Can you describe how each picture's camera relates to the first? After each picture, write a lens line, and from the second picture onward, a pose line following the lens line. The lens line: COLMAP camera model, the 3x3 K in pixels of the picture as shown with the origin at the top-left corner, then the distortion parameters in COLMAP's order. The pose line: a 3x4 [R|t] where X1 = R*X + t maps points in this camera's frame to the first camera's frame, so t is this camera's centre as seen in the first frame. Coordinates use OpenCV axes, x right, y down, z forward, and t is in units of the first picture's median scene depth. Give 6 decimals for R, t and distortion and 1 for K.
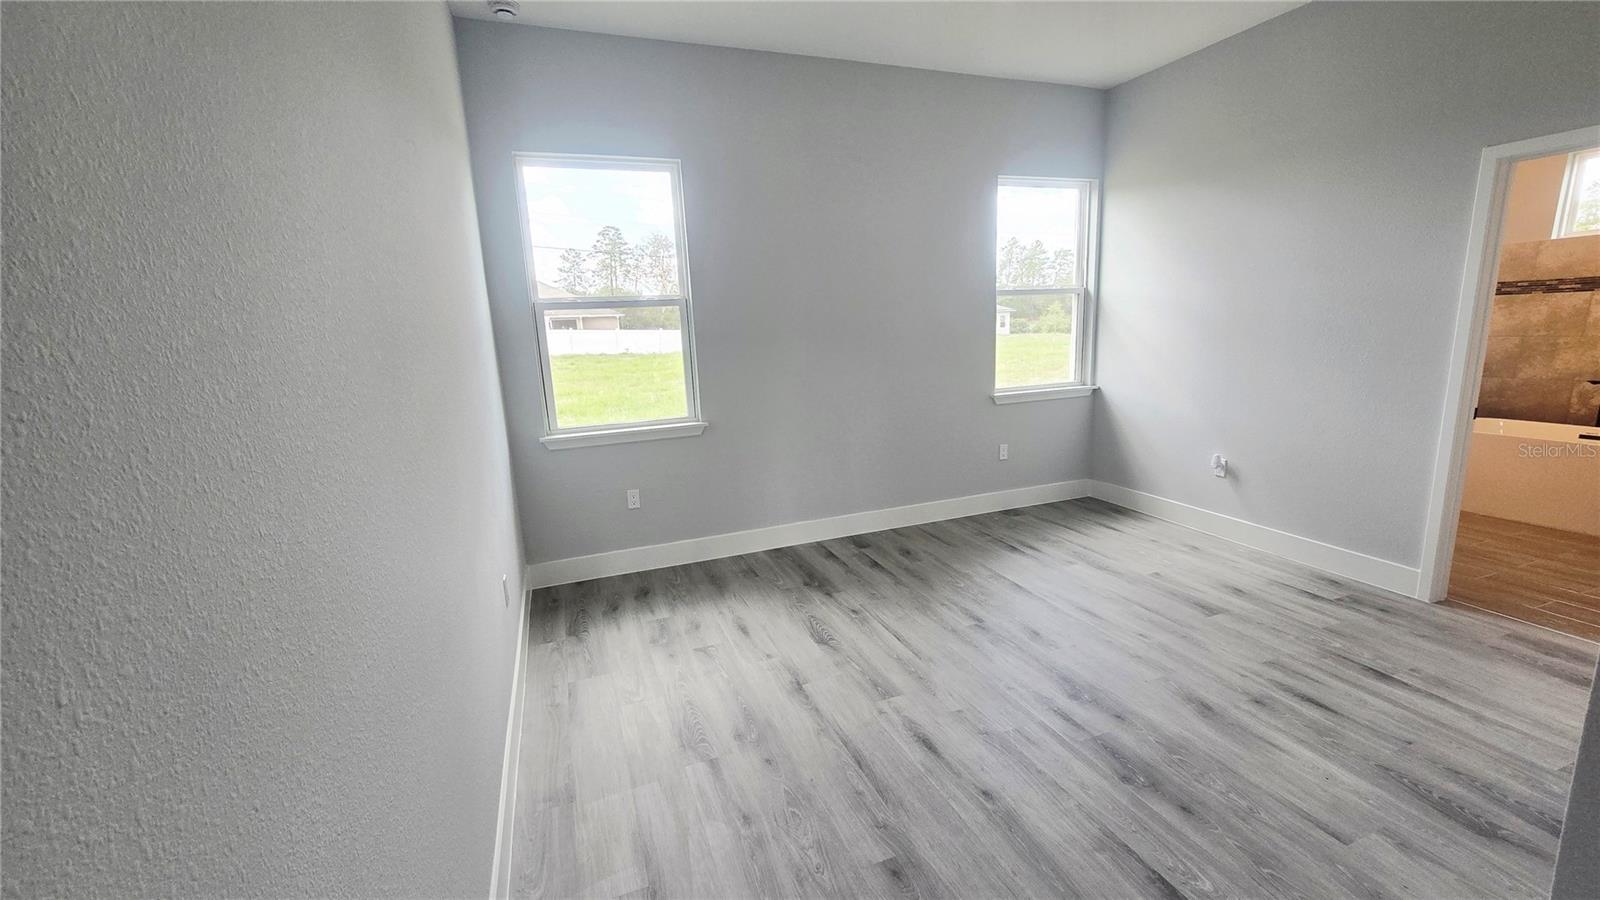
lens RADIAL K [[656.0, 0, 811.8], [0, 656.0, 445.7], [0, 0, 1]] dist [-0.002187, -0.000123]
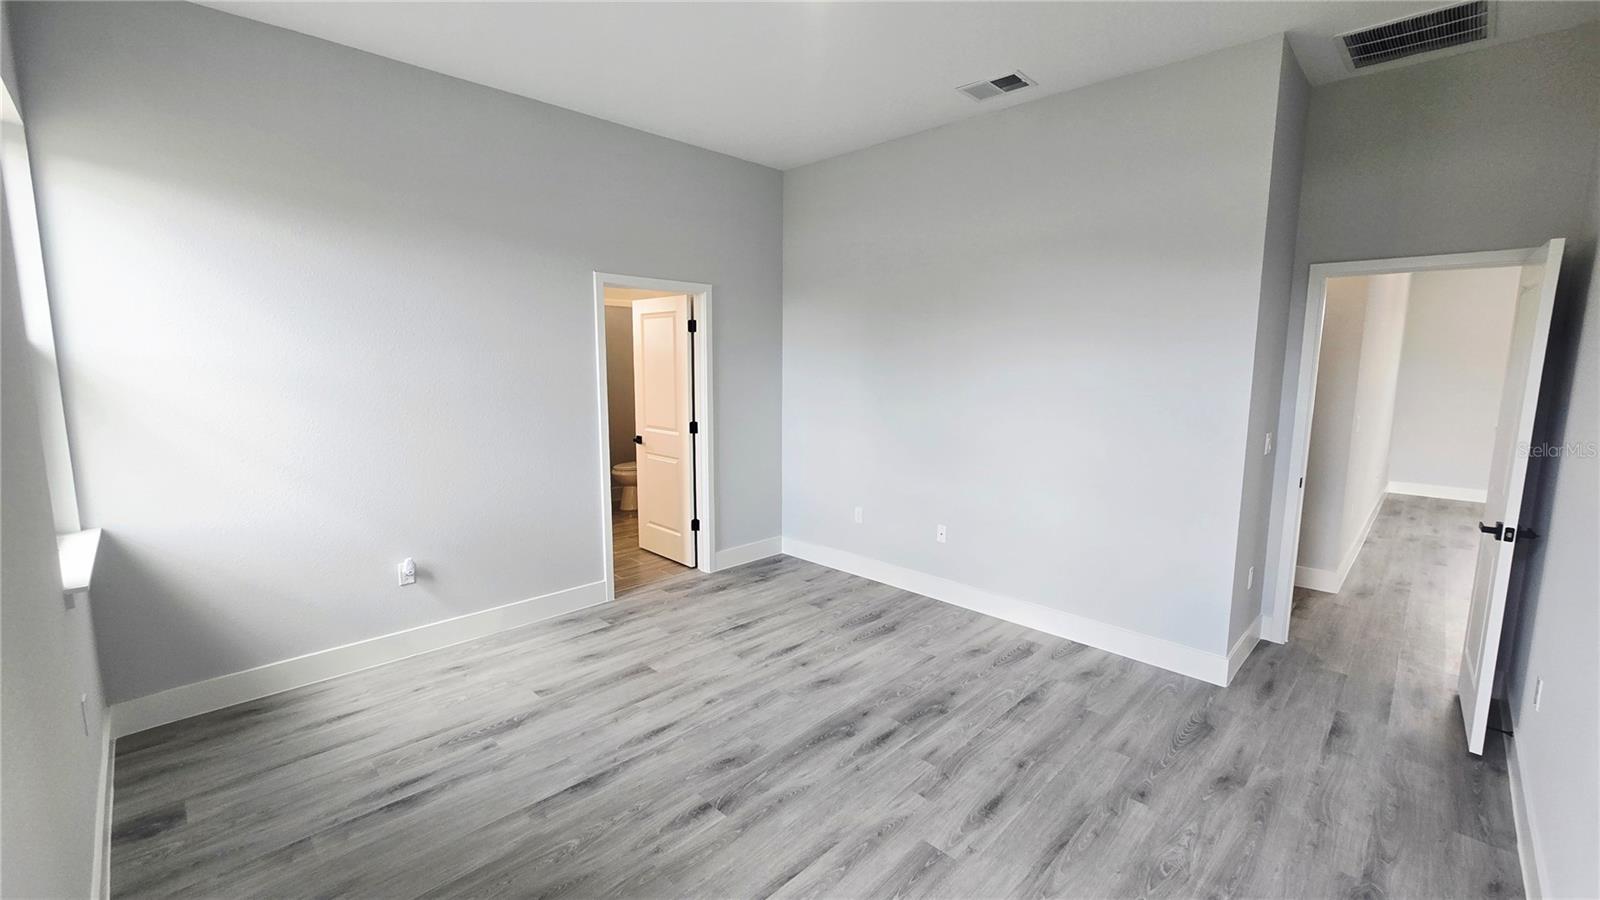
lens RADIAL K [[656.0, 0, 811.8], [0, 656.0, 445.7], [0, 0, 1]] dist [-0.002187, -0.000123]
pose [[-0.415505, -0.085793, 0.905536, -0.427546], [0.180178, 0.968052, 0.174390, -0.232973], [-0.891567, 0.235618, -0.386772, 1.105968]]
